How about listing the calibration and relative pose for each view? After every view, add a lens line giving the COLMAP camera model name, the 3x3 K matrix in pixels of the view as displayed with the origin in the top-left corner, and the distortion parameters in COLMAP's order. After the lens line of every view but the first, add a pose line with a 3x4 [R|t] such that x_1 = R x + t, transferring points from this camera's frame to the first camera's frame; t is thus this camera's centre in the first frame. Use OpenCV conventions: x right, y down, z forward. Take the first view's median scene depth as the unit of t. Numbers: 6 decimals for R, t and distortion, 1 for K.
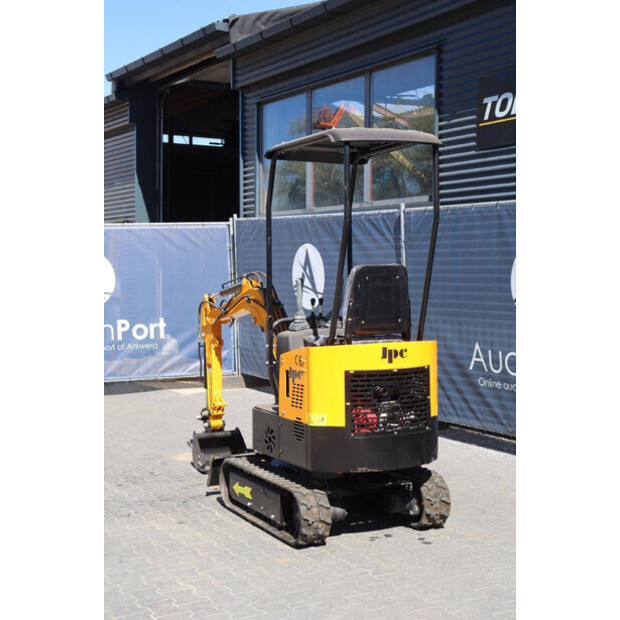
lens RADIAL K [[1043.9, 0, 310.0], [0, 1043.9, 310.0], [0, 0, 1]] dist [0.185756, 0.194002]
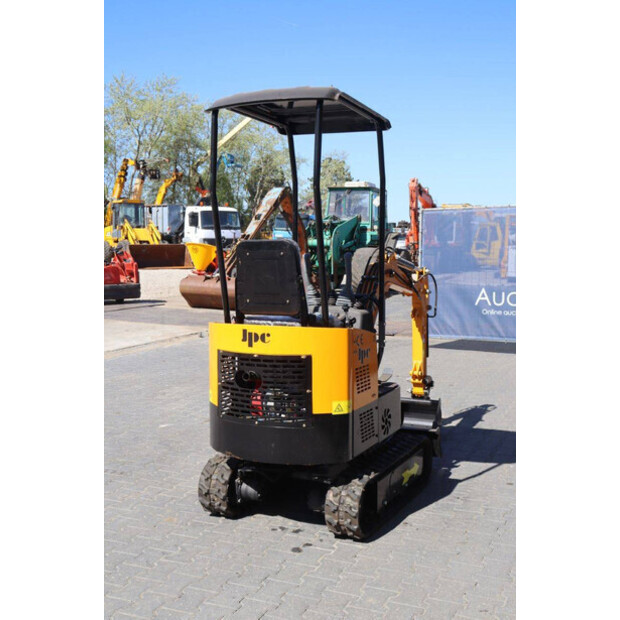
lens RADIAL K [[770.6, 0, 310.0], [0, 770.6, 310.0], [0, 0, 1]] dist [0.018826, 0.056921]
pose [[0.603466, 0.076268, -0.793733, 0.626660], [-0.038106, 0.997036, 0.066831, -0.028176], [0.796478, -0.010084, 0.604584, 0.615164]]
